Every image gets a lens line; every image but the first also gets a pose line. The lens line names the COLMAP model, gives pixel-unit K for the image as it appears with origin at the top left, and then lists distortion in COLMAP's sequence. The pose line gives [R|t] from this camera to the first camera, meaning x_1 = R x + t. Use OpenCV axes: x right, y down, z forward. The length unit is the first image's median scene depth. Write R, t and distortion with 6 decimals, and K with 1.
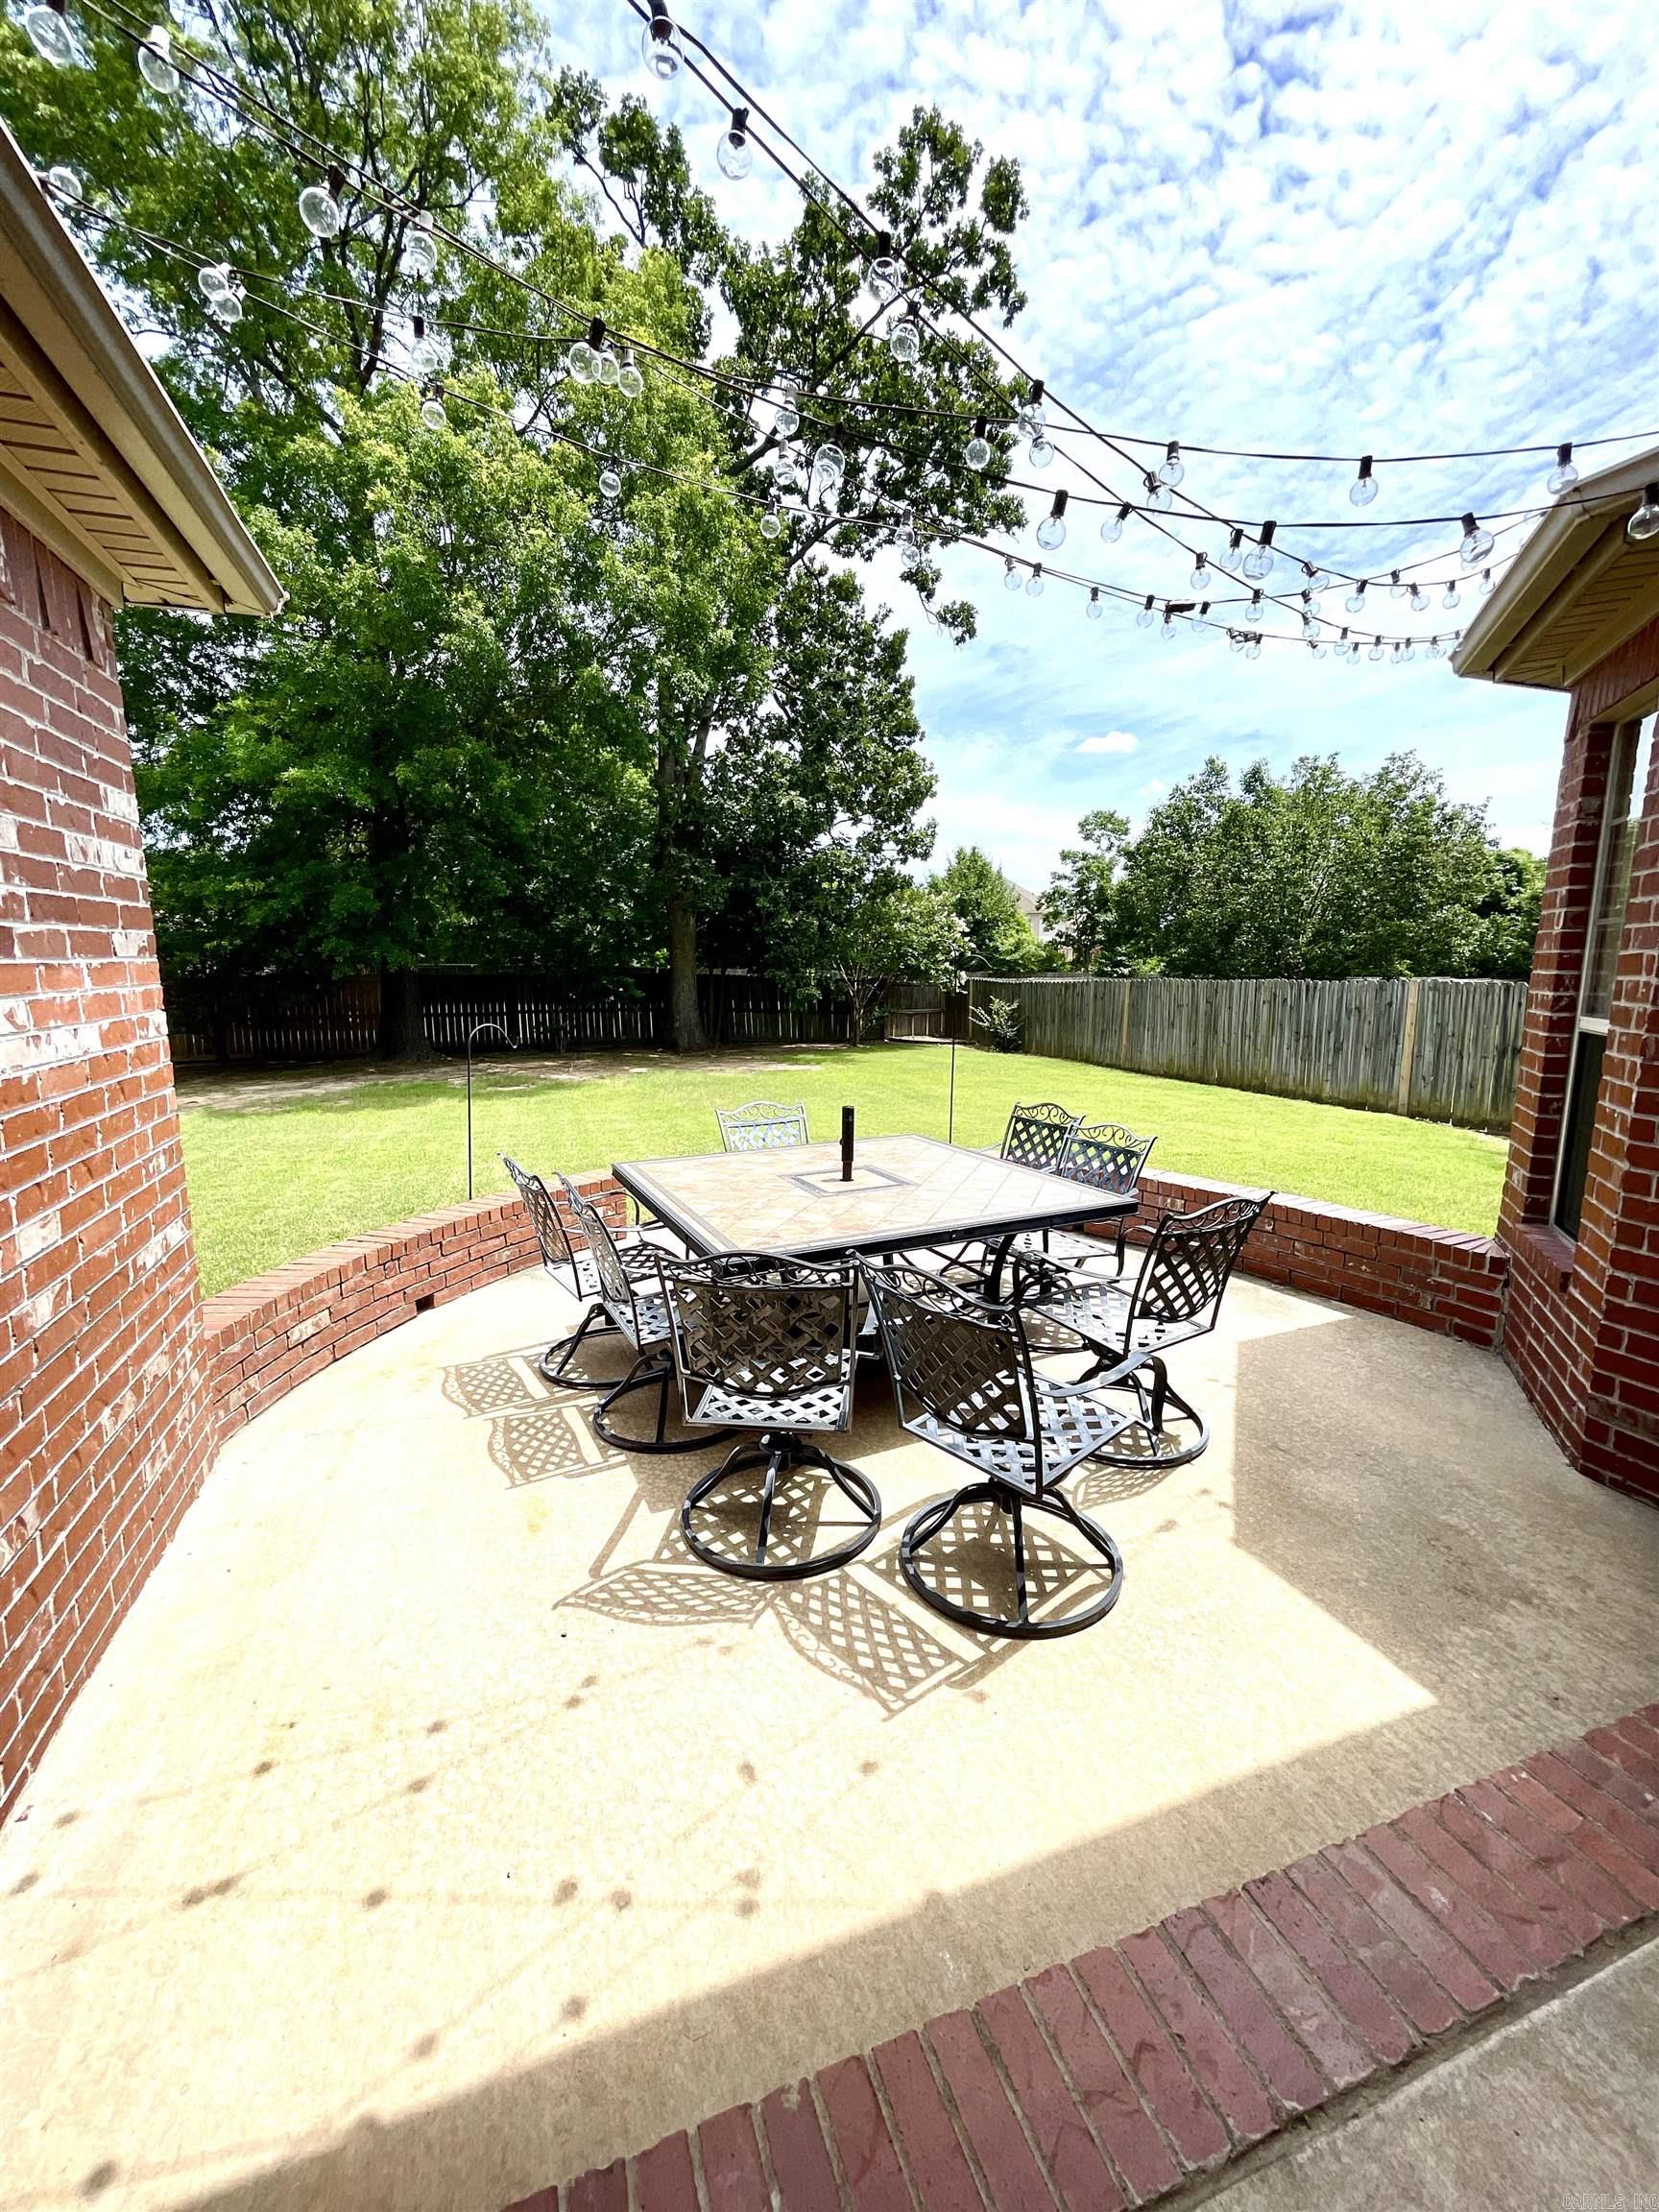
lens RADIAL K [[900.5, 0, 828.2], [0, 900.5, 1102.8], [0, 0, 1]] dist [-0.000803, -0.000393]
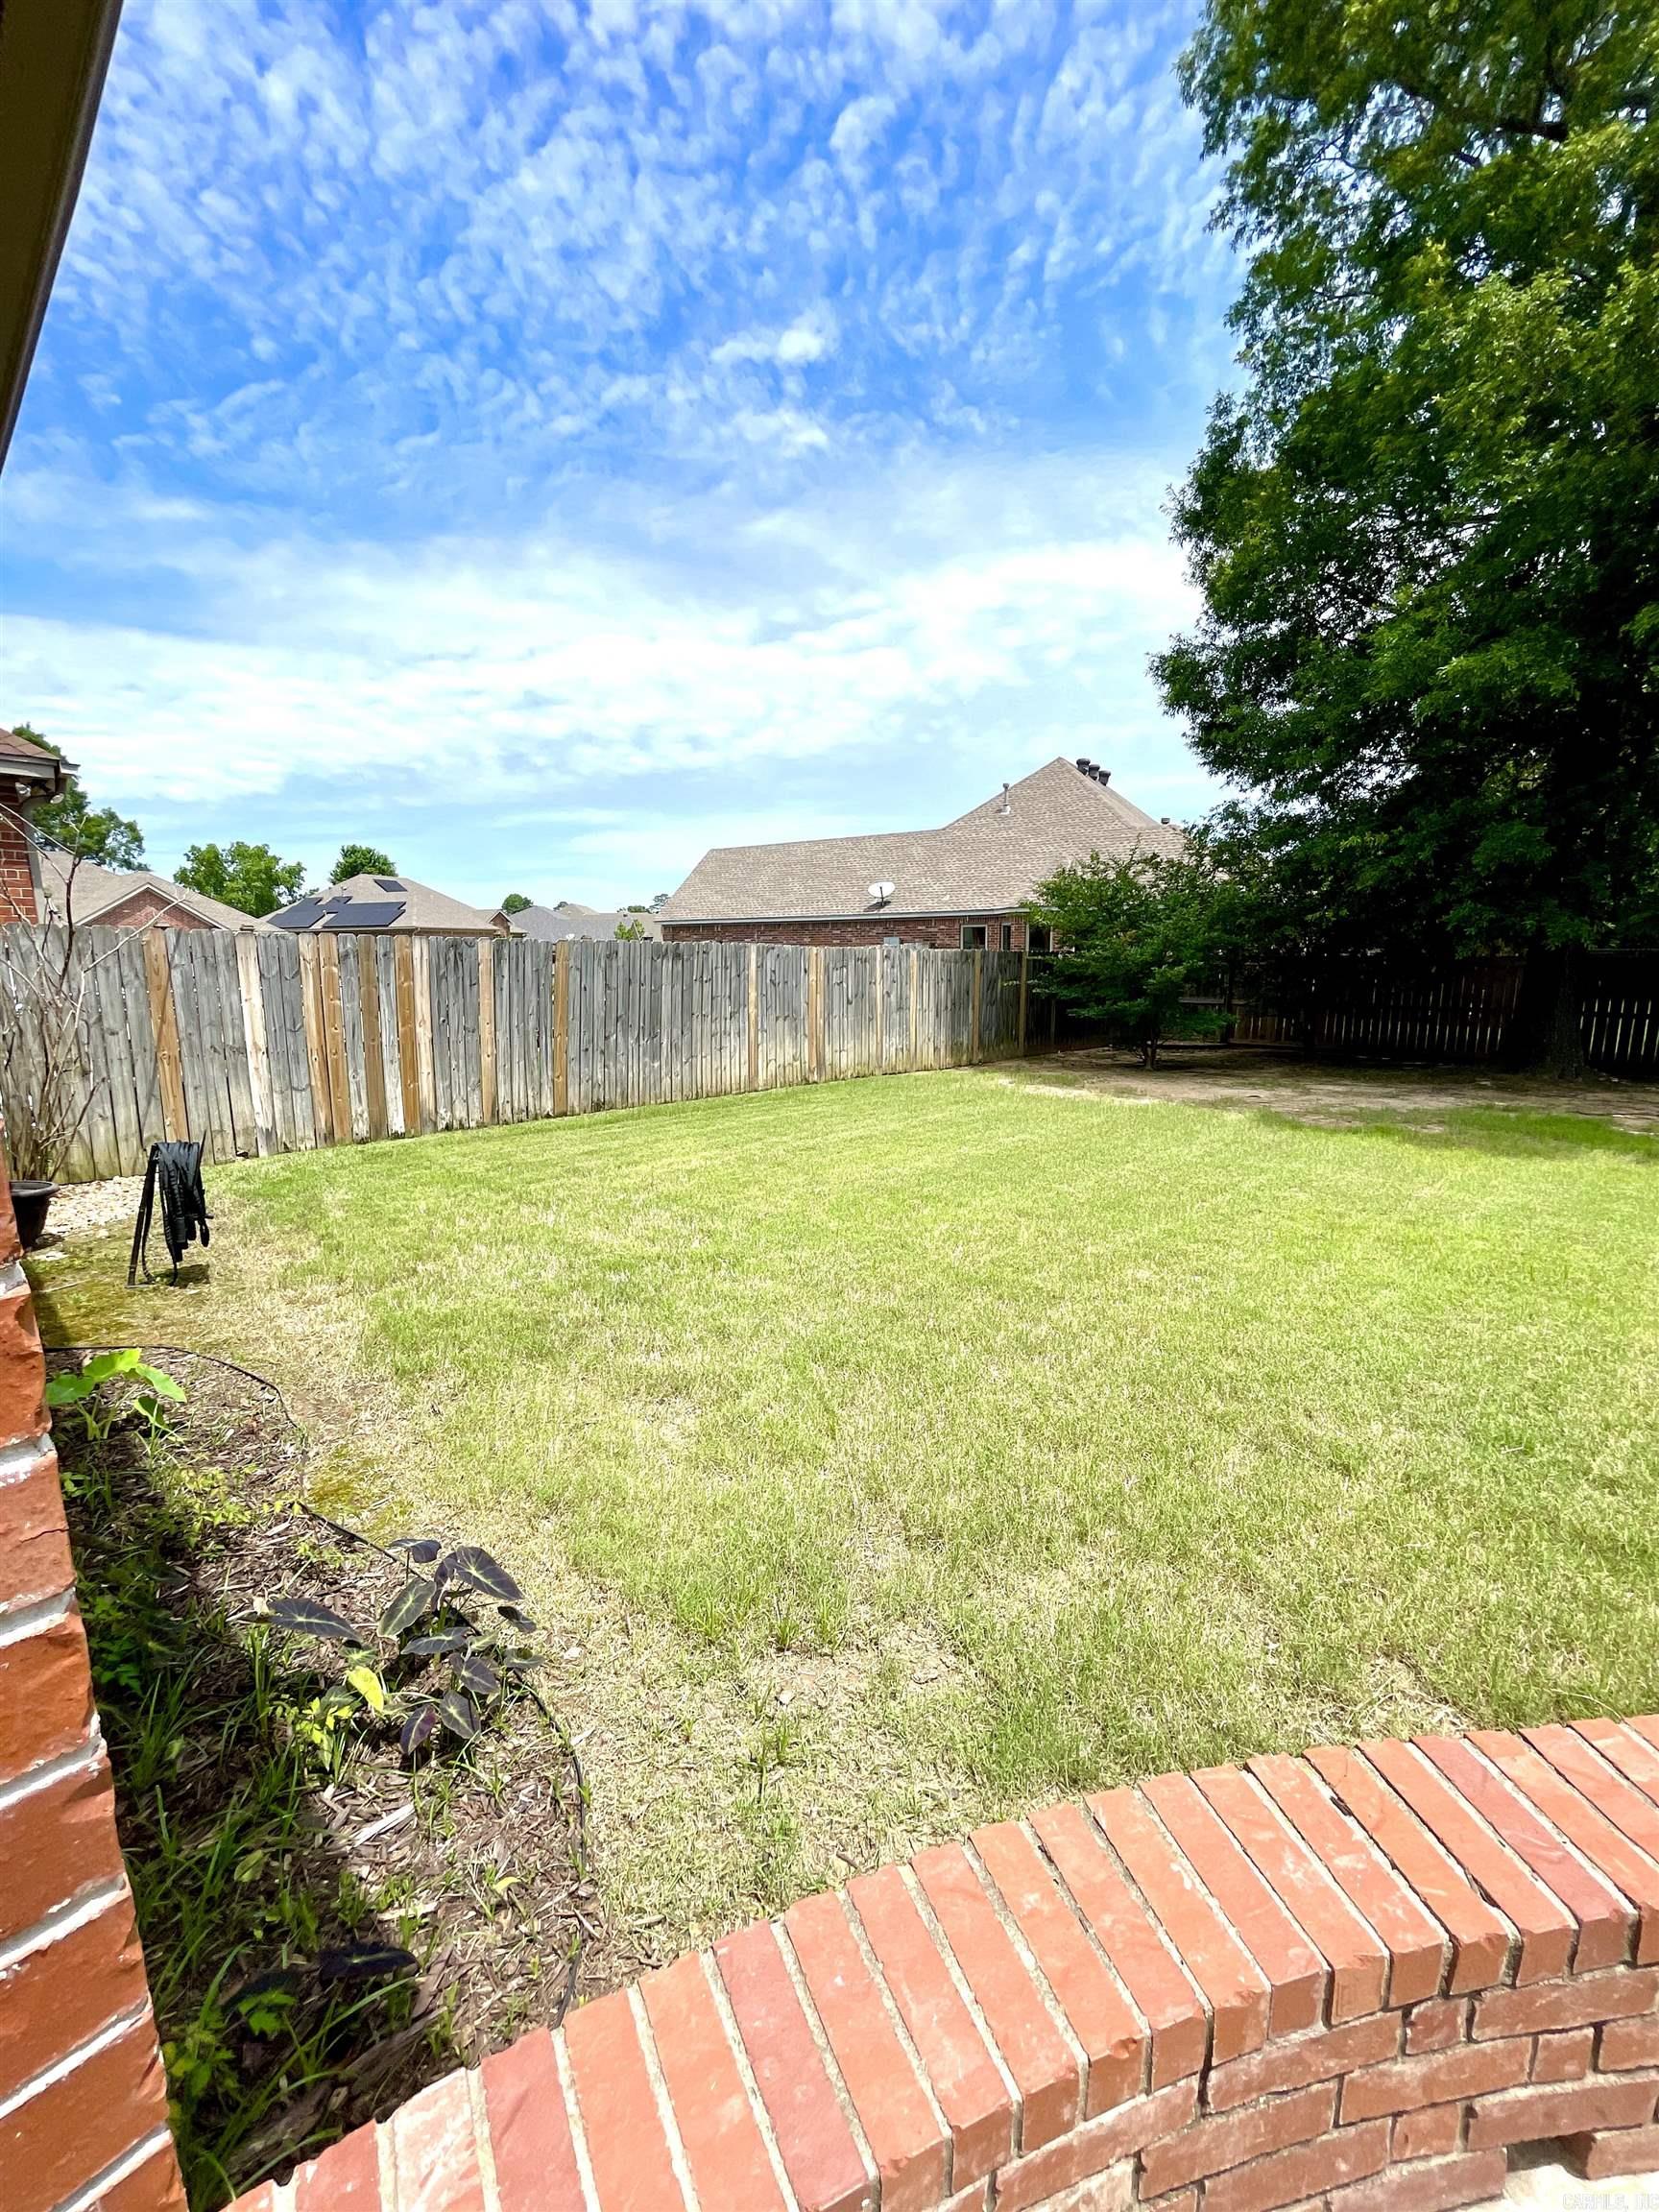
lens RADIAL K [[900.5, 0, 832.0], [0, 900.5, 1107.0], [0, 0, 1]] dist [-0.000803, -0.000393]
pose [[0.451582, 0.154460, -0.878758, -0.134229], [-0.139567, 0.985006, 0.101413, -0.024165], [0.881246, 0.076849, 0.466369, 0.253250]]
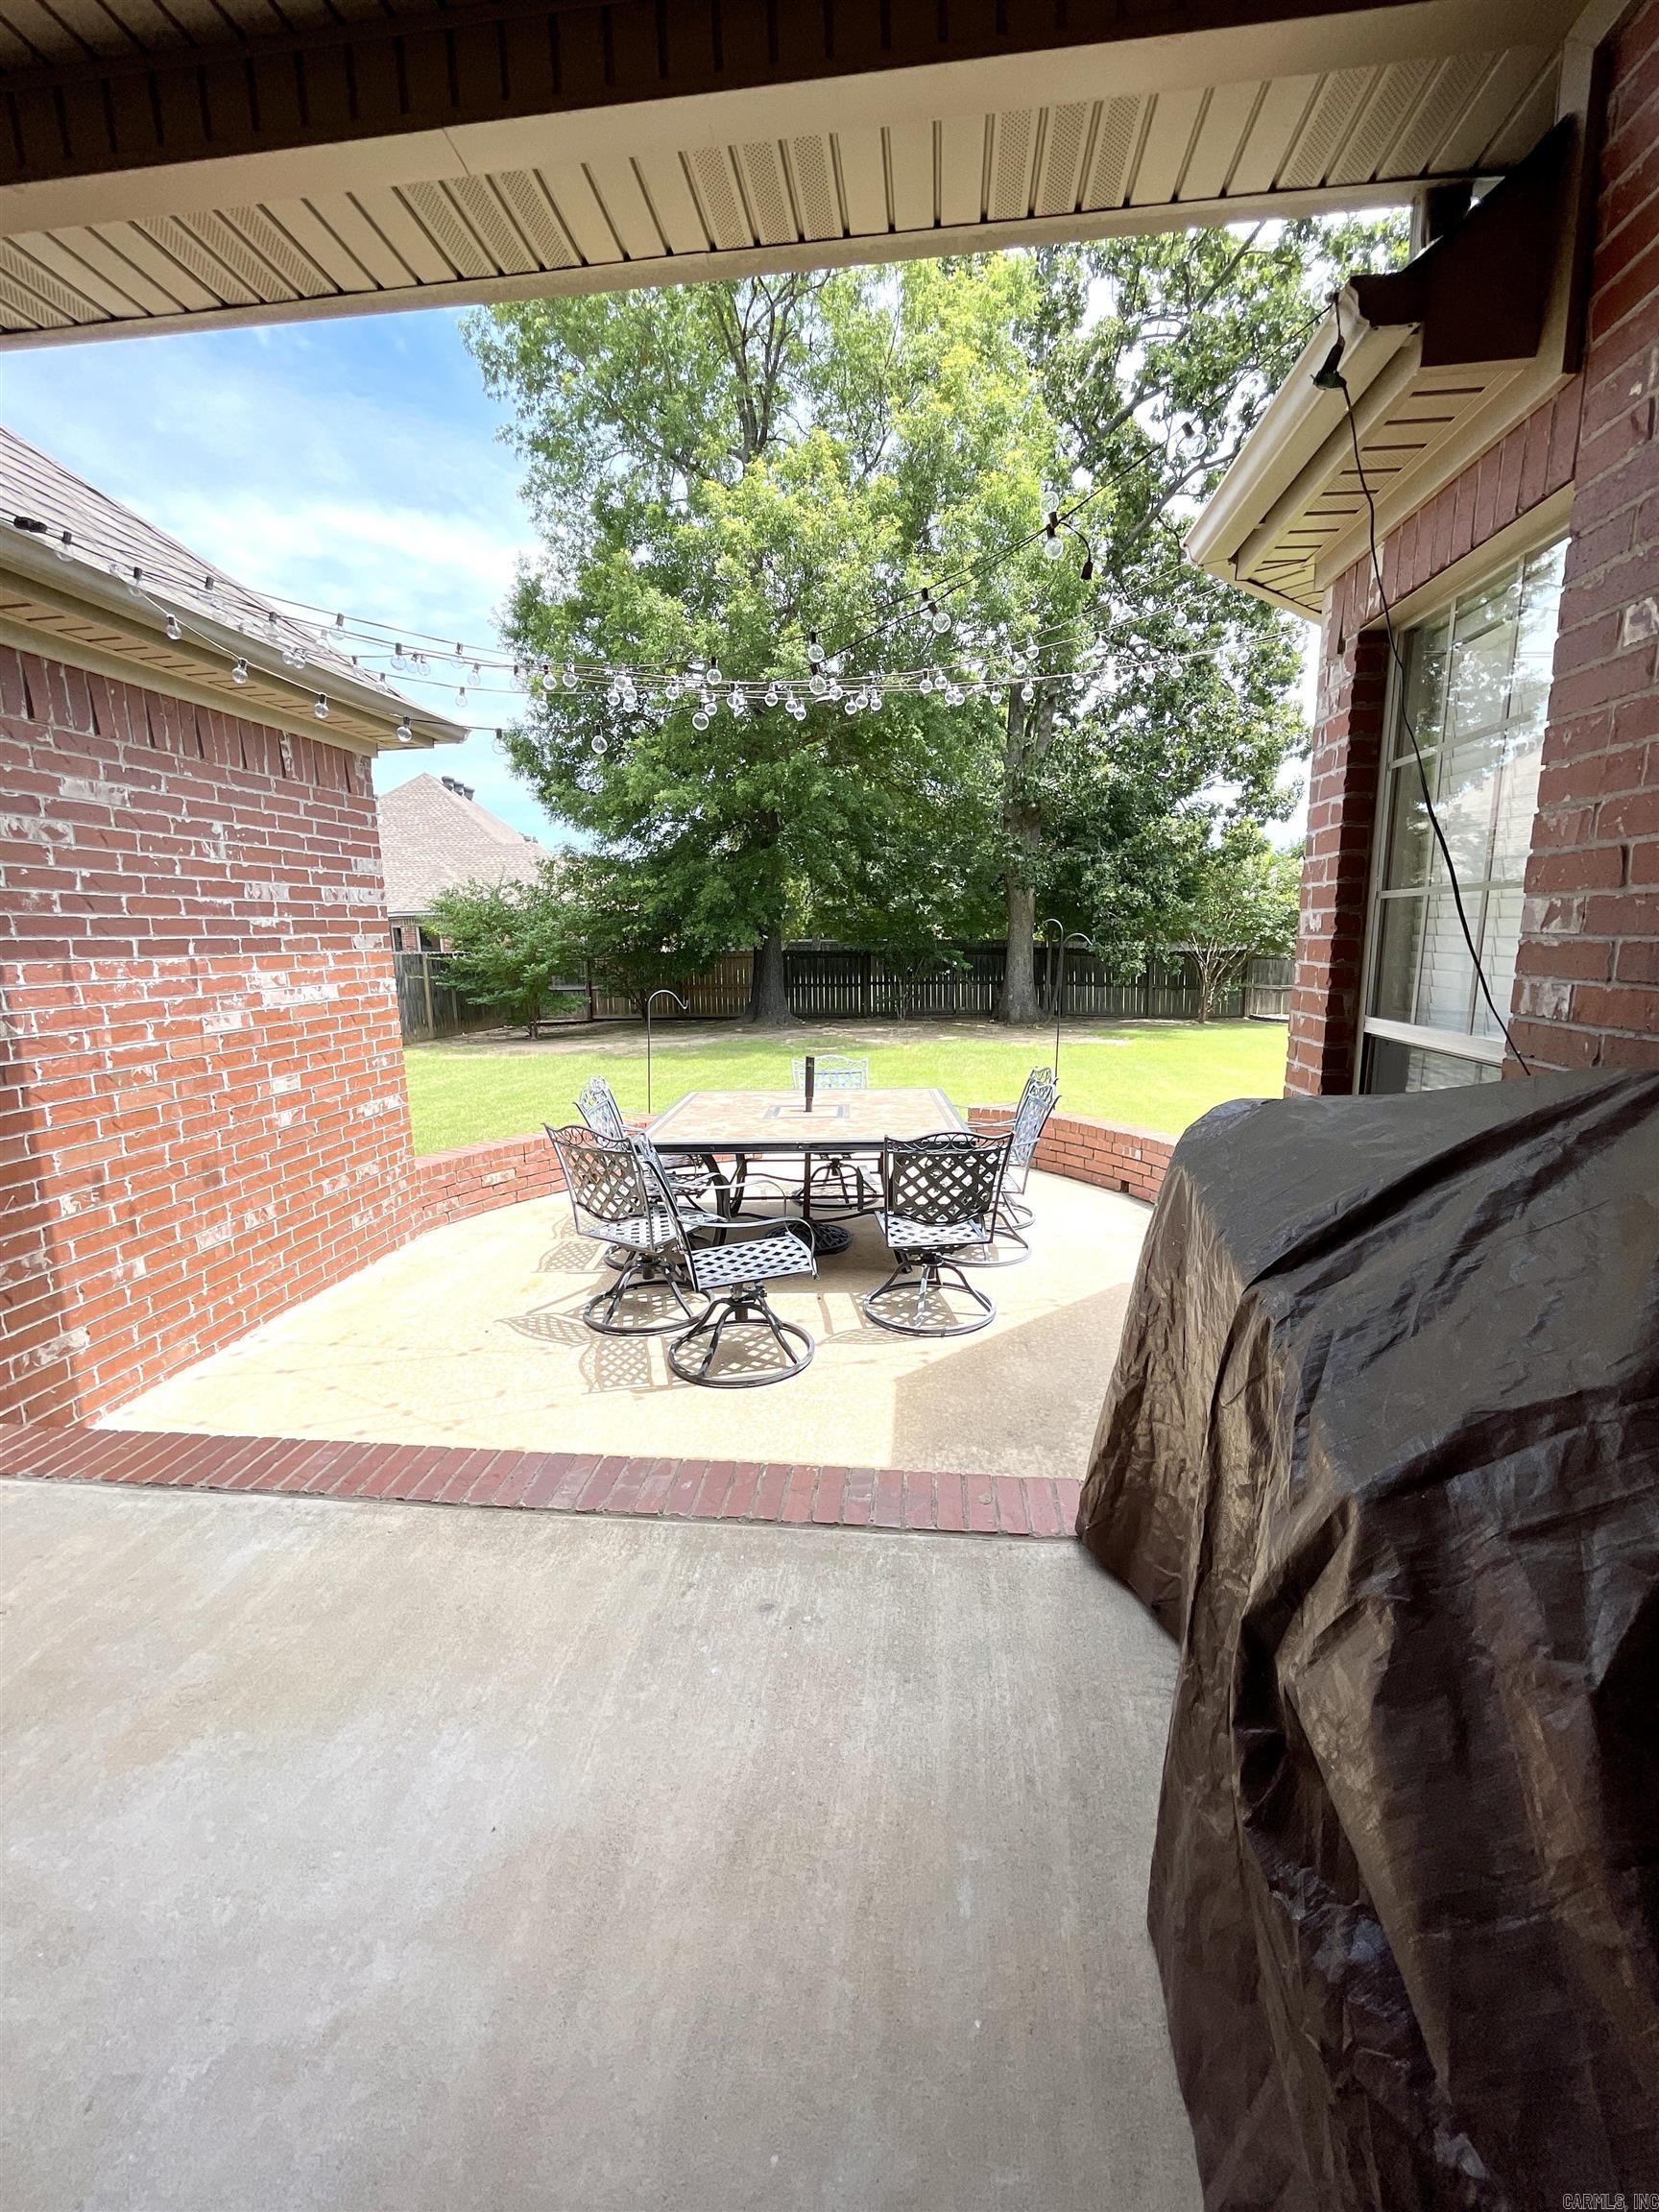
lens RADIAL K [[900.5, 0, 823.8], [0, 900.5, 1101.6], [0, 0, 1]] dist [-0.000803, -0.000393]
pose [[0.894713, 0.069037, -0.441274, 0.198707], [-0.056449, 0.997538, 0.041611, 0.004898], [0.443060, -0.012321, 0.896407, -0.055691]]
